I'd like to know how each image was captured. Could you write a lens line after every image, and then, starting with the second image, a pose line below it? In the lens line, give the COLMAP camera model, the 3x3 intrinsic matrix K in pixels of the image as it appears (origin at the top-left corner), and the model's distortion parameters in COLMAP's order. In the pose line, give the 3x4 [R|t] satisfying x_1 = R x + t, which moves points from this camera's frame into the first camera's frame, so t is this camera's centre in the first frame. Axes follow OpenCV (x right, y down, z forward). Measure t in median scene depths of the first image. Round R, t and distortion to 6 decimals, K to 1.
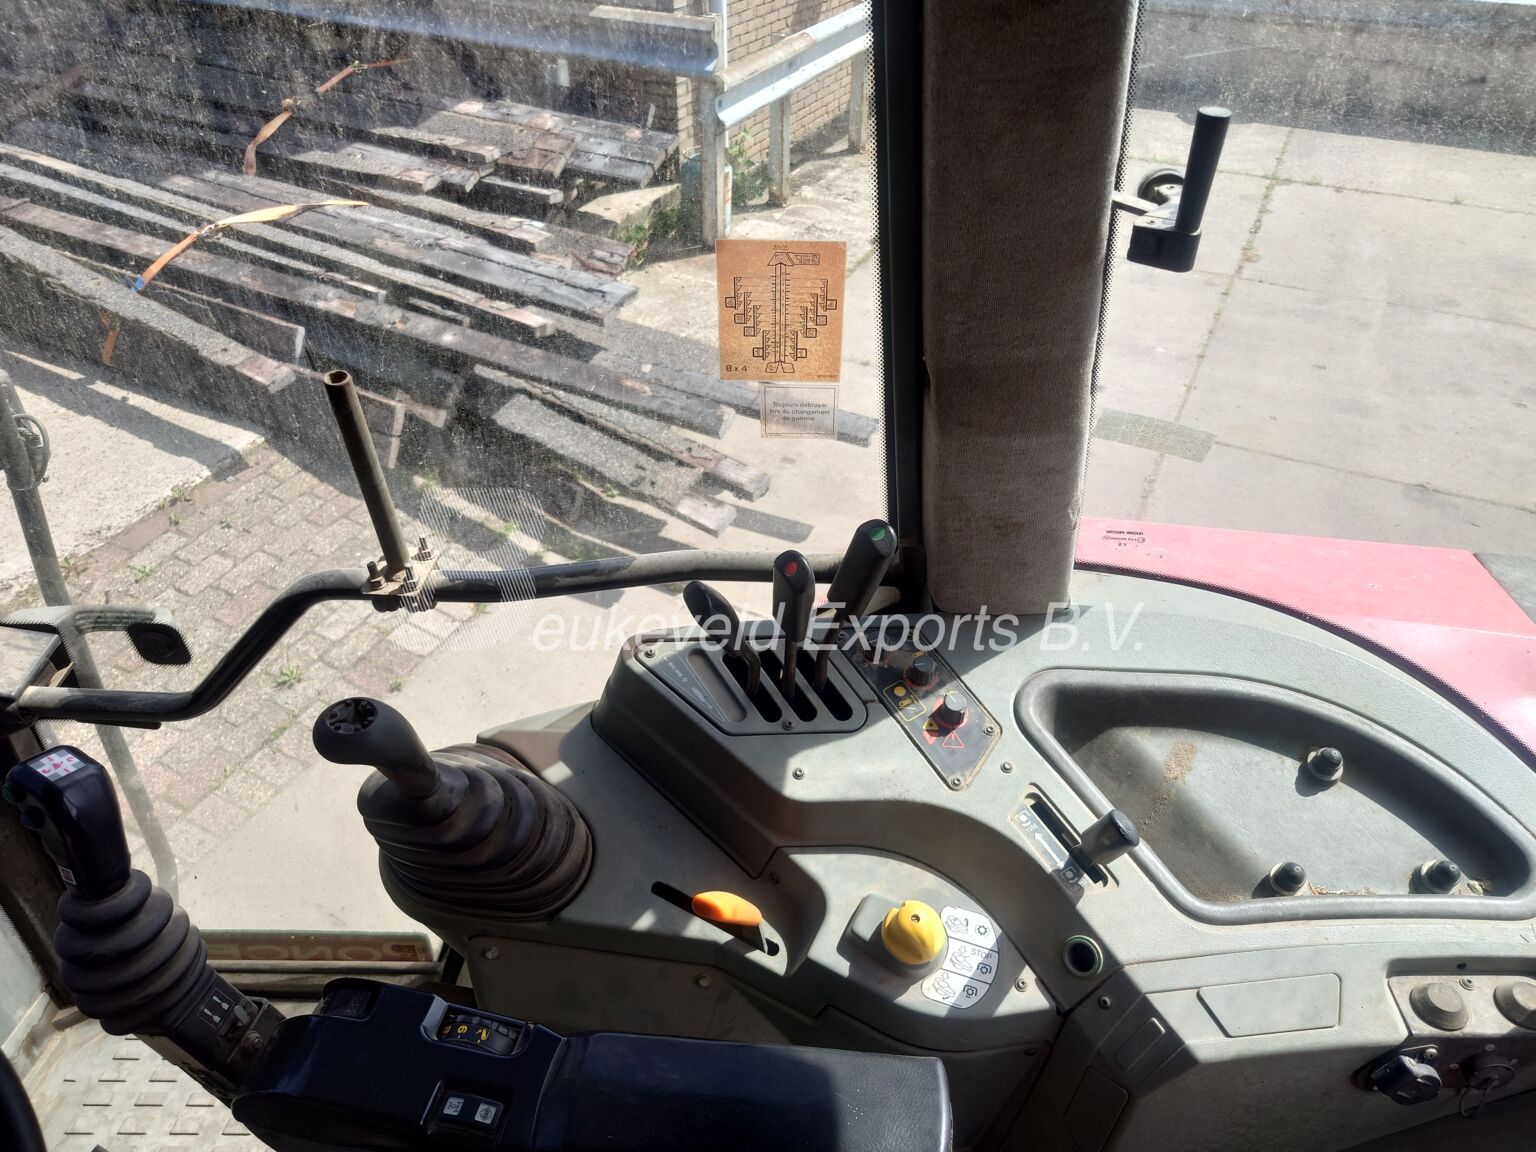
lens RADIAL K [[1134.9, 0, 768.0], [0, 1134.9, 576.0], [0, 0, 1]] dist [0.028784, -0.001511]
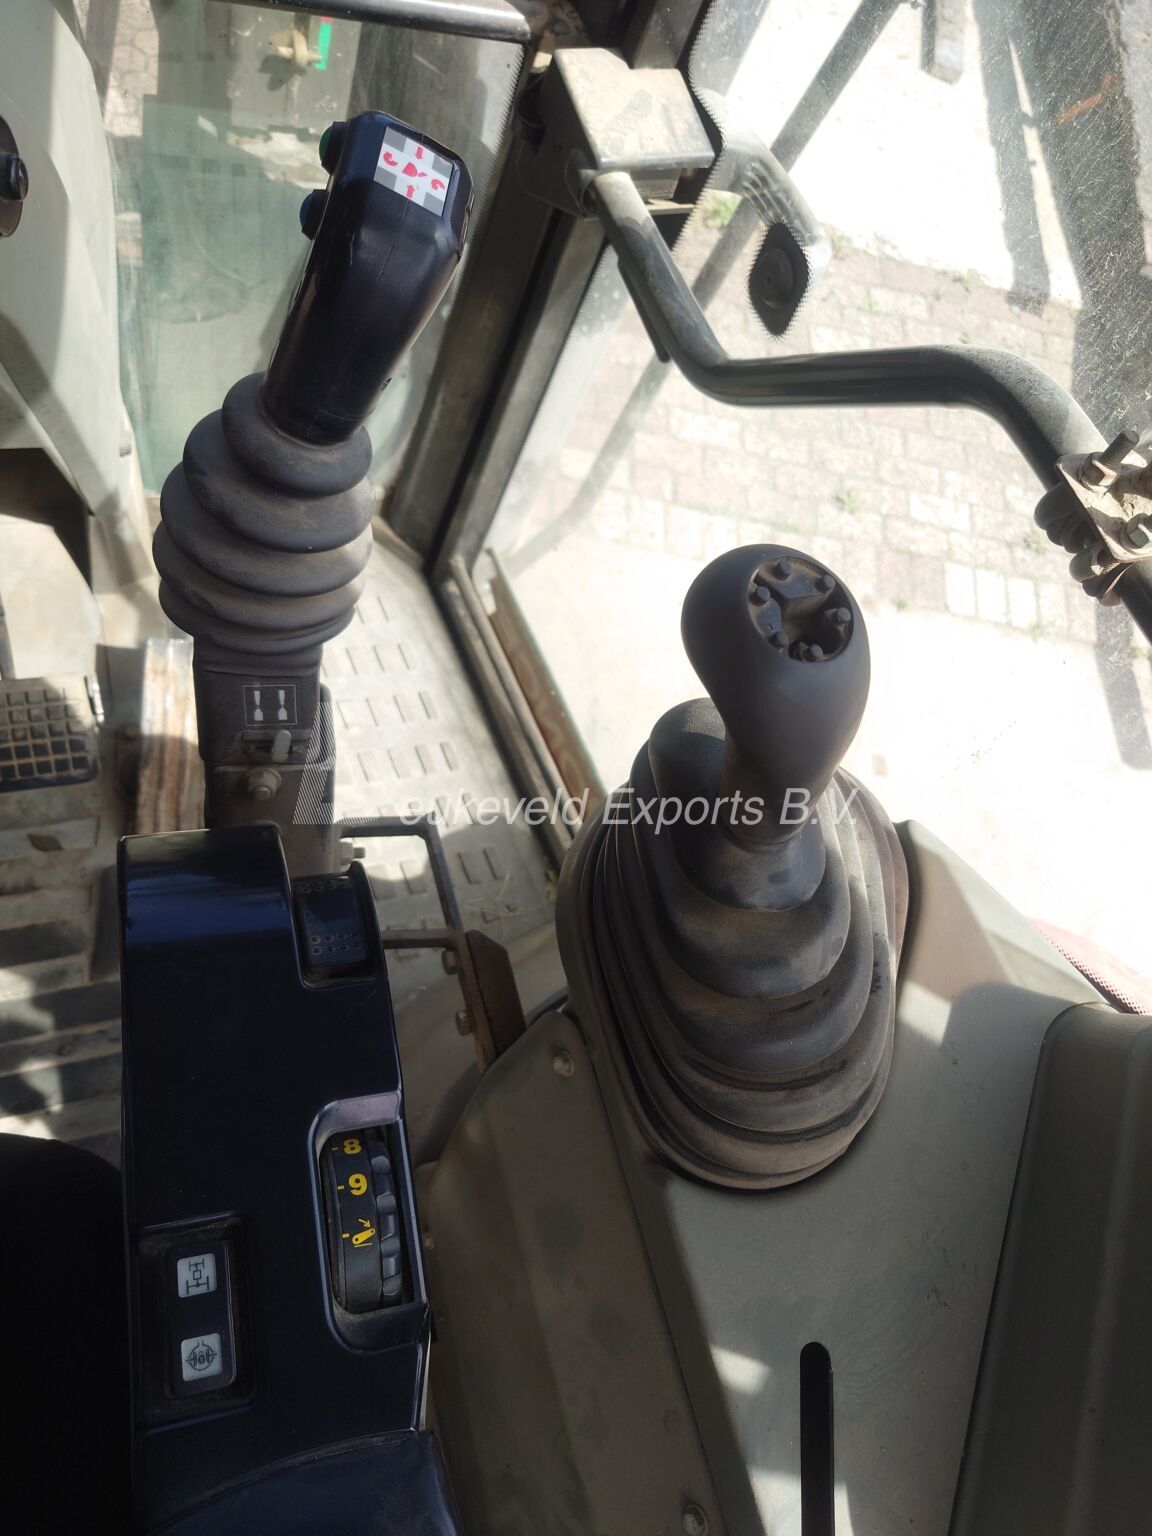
lens RADIAL K [[1134.9, 0, 583.9], [0, 1134.9, 756.1], [0, 0, 1]] dist [0.028784, -0.001511]
pose [[0.419163, 0.849269, -0.321005, -0.186885], [-0.764193, 0.520926, 0.380322, 0.045975], [0.490216, 0.085894, 0.867359, 0.515279]]
